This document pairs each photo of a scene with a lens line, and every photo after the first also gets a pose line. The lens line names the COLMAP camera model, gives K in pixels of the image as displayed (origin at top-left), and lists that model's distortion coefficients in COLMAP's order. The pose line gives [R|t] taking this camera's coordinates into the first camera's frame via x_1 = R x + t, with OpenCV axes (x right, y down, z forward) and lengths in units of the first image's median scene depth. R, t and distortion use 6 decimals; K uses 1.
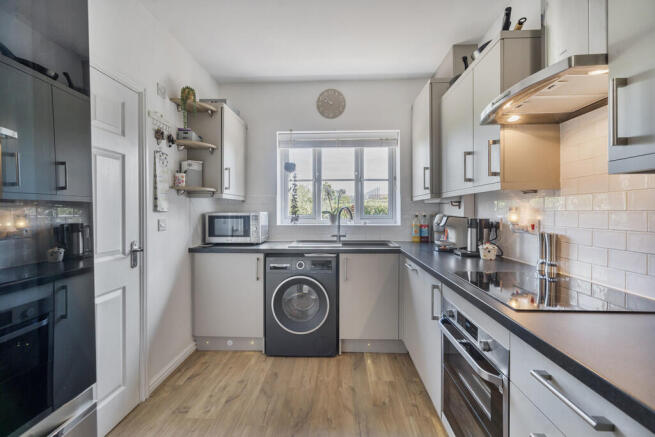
lens RADIAL K [[281.1, 0, 327.1], [0, 281.1, 206.7], [0, 0, 1]] dist [0.001500, 0.000067]
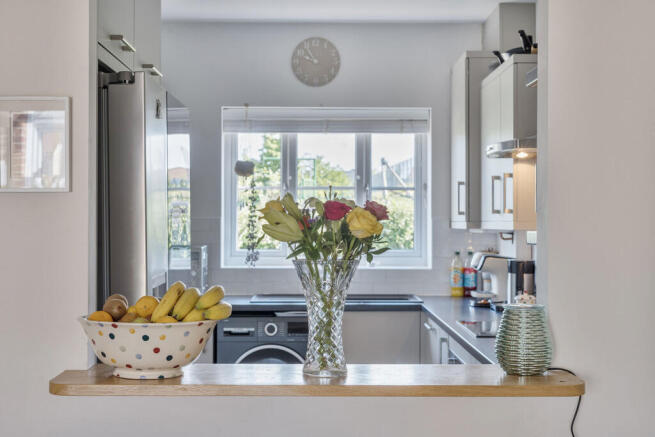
lens RADIAL K [[937.9, 0, 327.6], [0, 937.9, 217.8], [0, 0, 1]] dist [-0.048272, 0.000000]
pose [[0.998178, 0.005883, 0.060048, -0.078565], [-0.006728, 0.999881, 0.013868, -0.068413], [-0.059960, -0.014246, 0.998099, -0.979694]]
